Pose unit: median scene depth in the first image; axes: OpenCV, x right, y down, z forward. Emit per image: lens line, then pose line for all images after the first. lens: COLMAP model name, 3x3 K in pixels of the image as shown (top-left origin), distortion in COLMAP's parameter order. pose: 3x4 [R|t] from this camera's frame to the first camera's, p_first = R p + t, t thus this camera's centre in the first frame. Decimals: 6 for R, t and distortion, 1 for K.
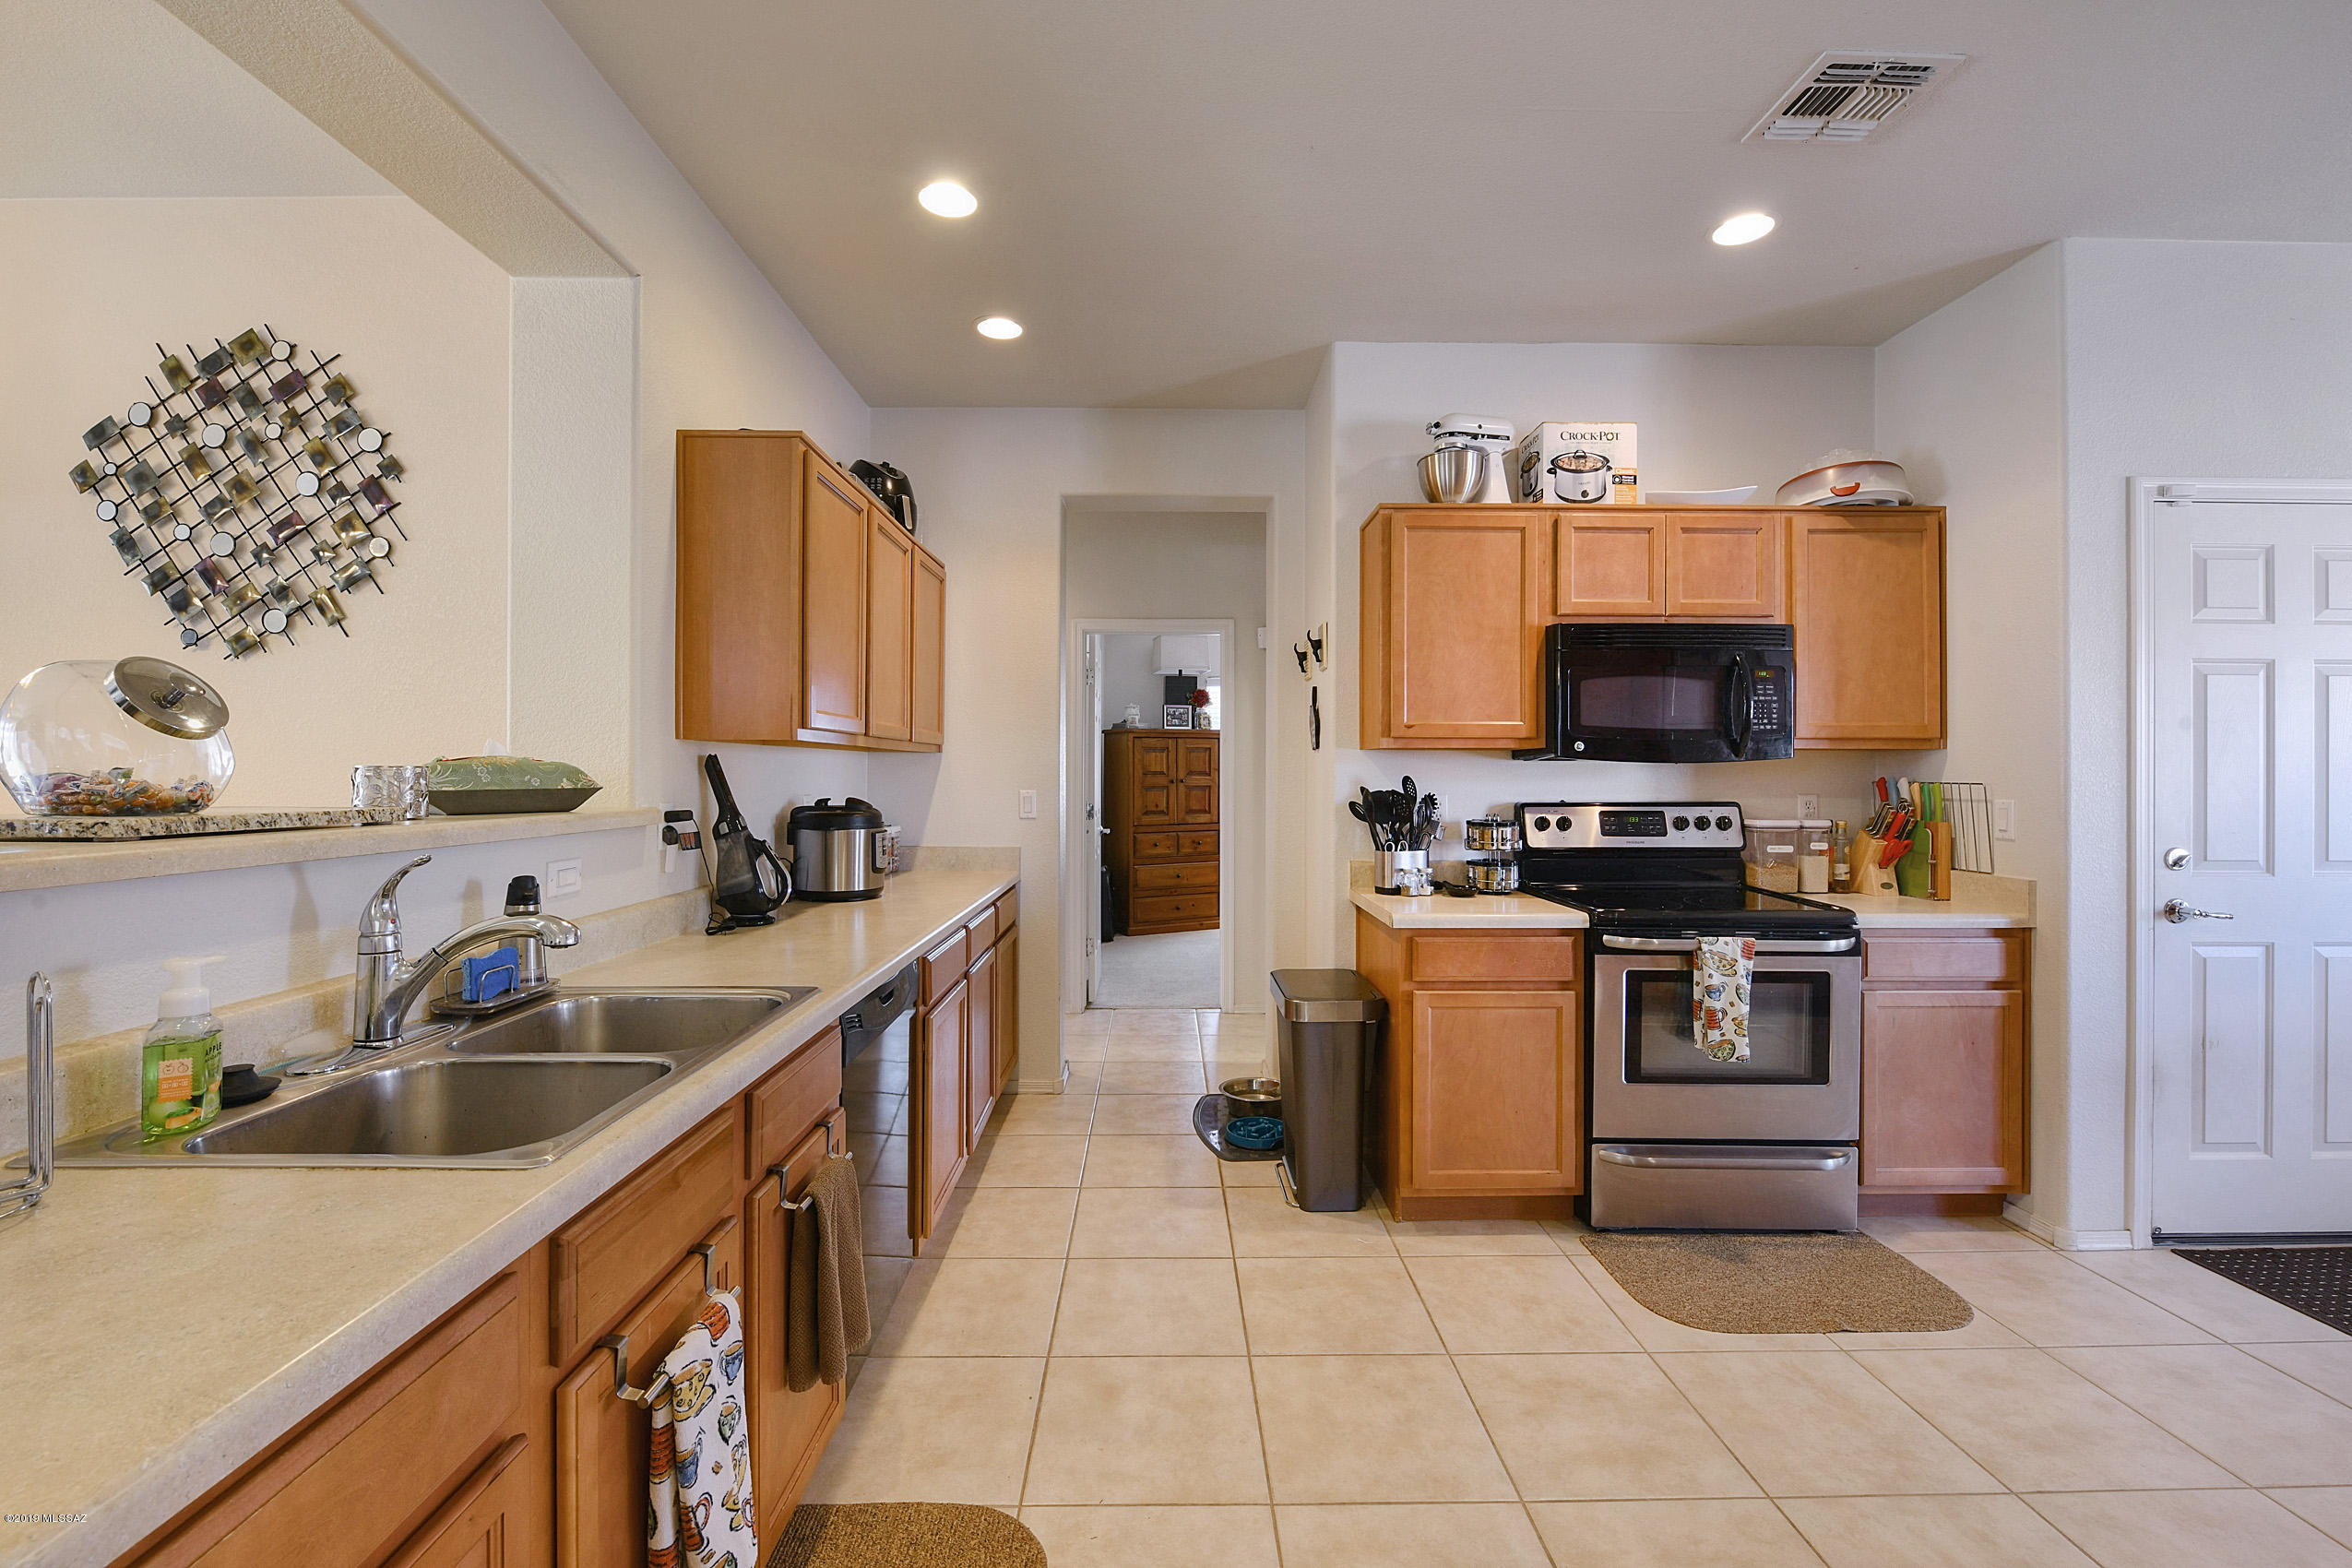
lens RADIAL K [[975.4, 0, 1180.6], [0, 975.4, 773.3], [0, 0, 1]] dist [-0.015966, -0.000011]
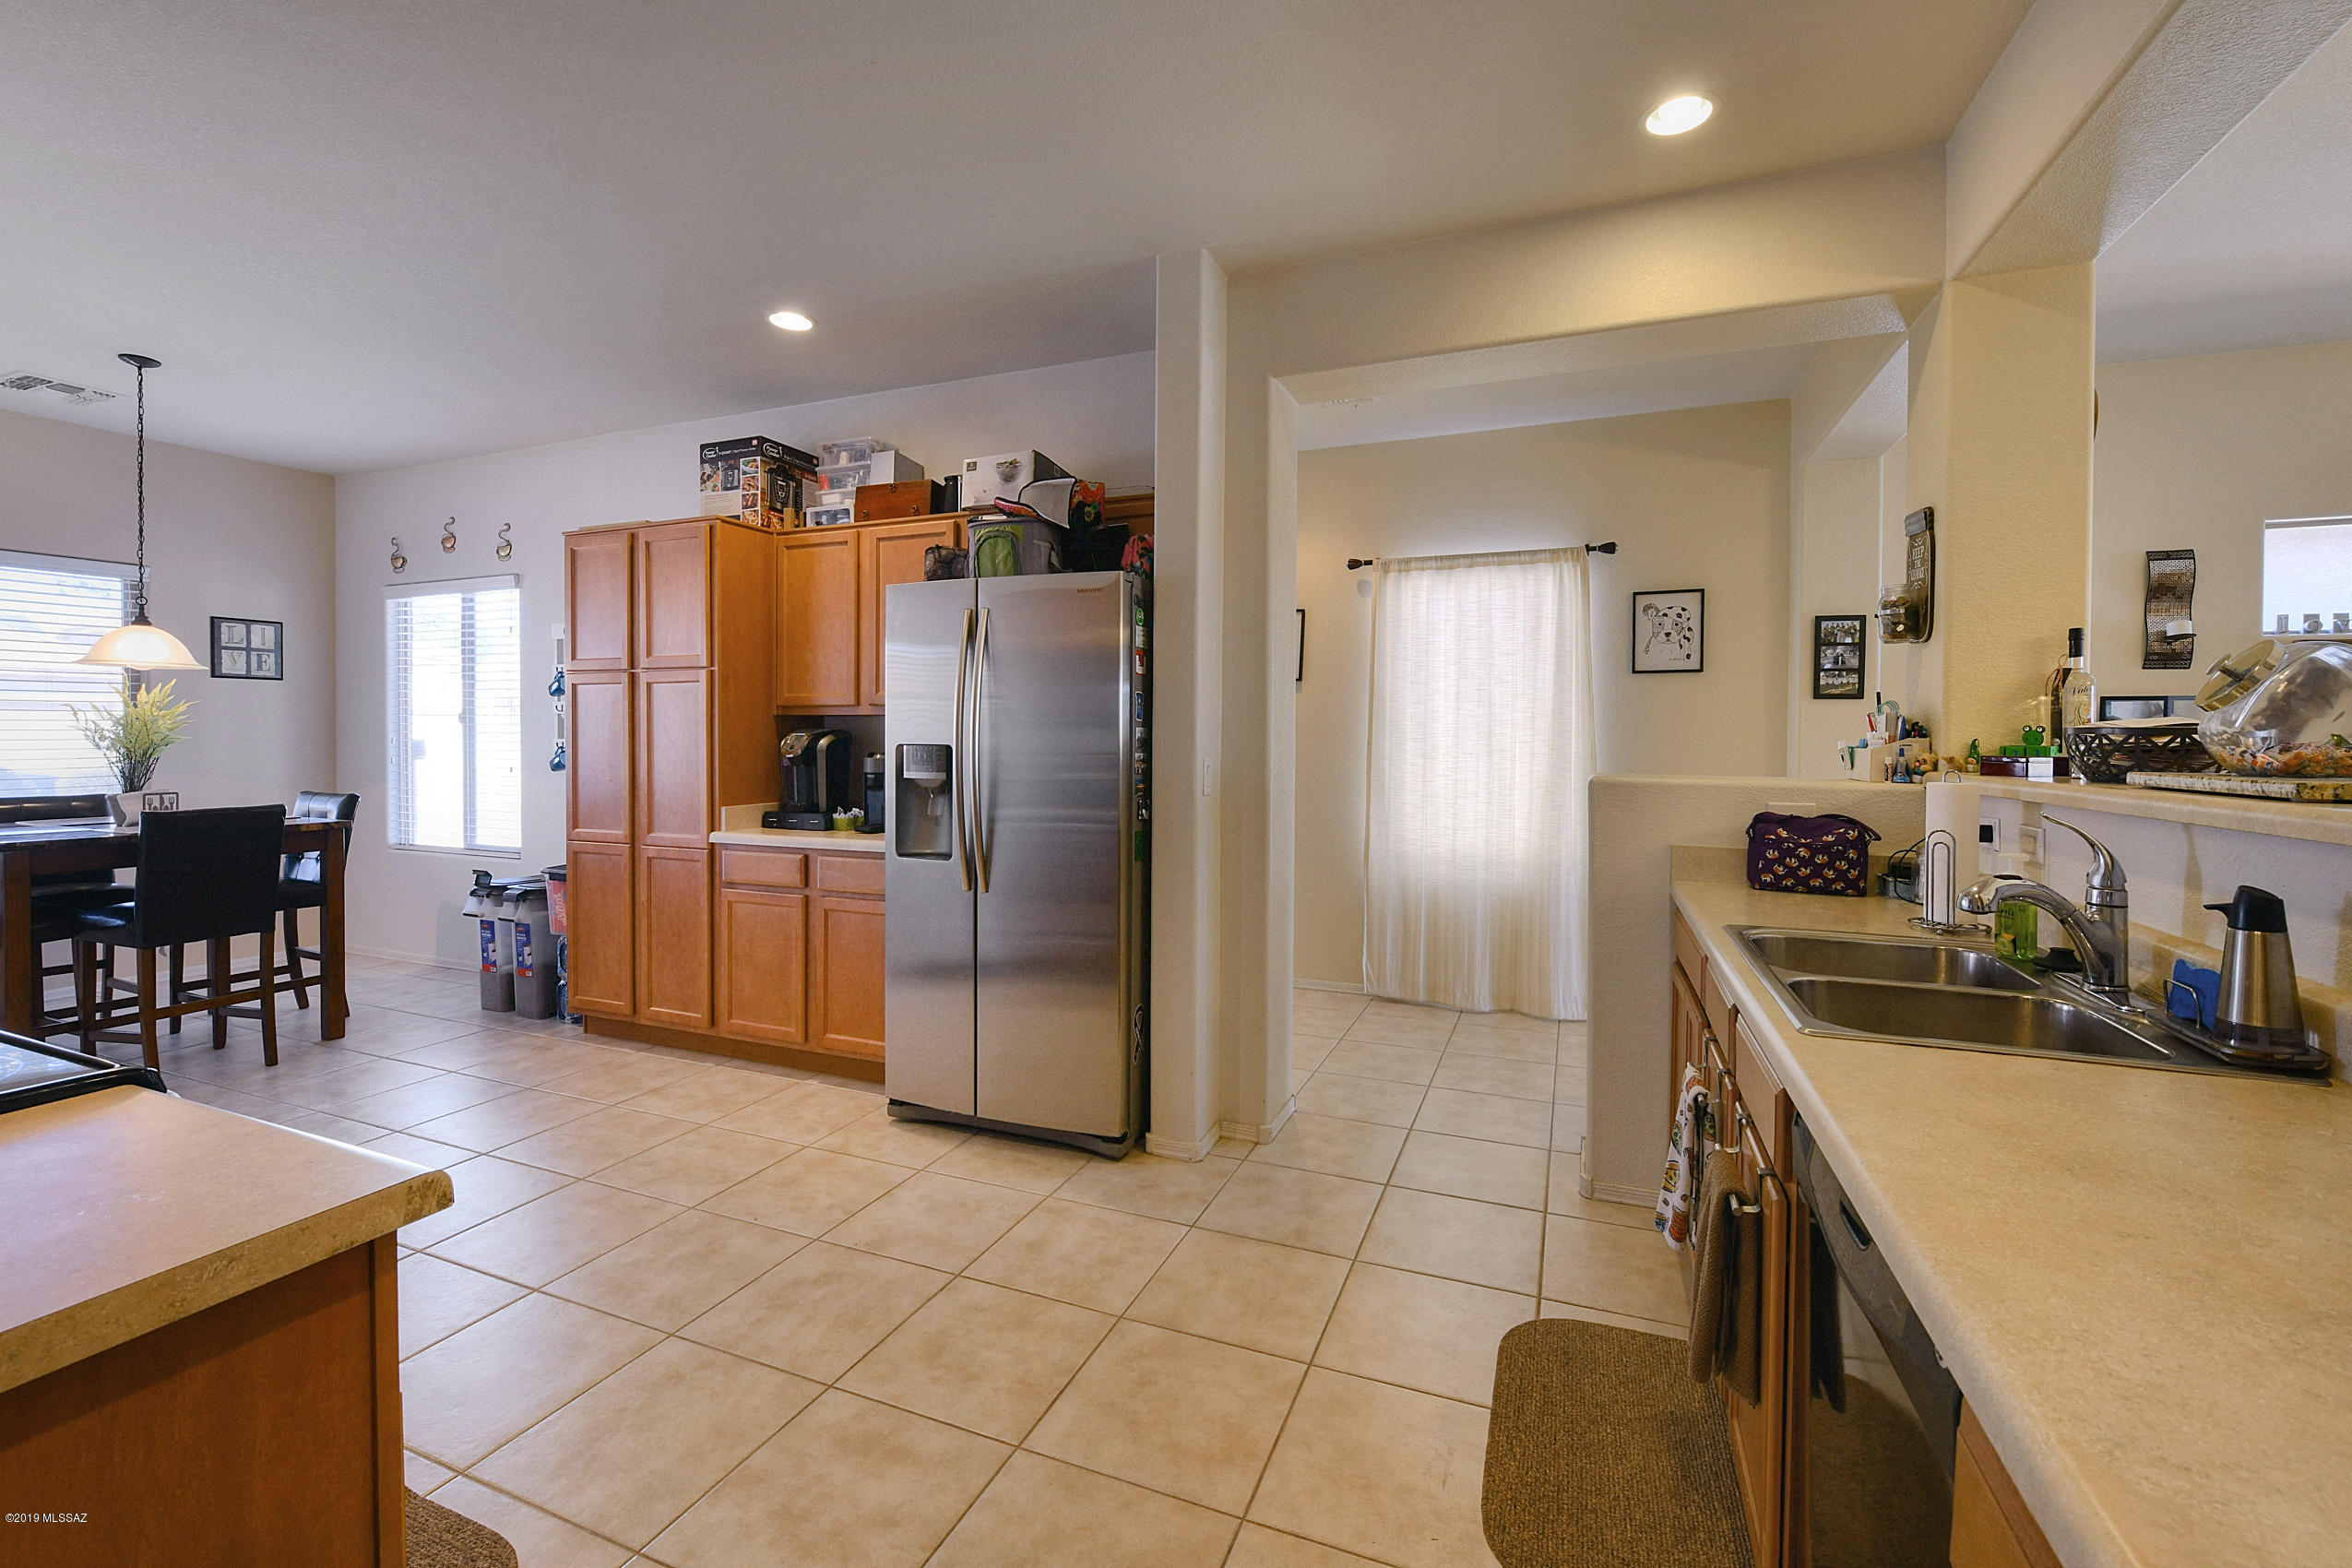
lens RADIAL K [[975.4, 0, 1180.6], [0, 975.4, 768.8], [0, 0, 1]] dist [-0.015966, -0.000011]
pose [[-0.921917, -0.003385, 0.387373, -0.204405], [0.005562, 0.999743, 0.021972, 0.000575], [-0.387348, 0.022410, -0.921661, 1.817530]]
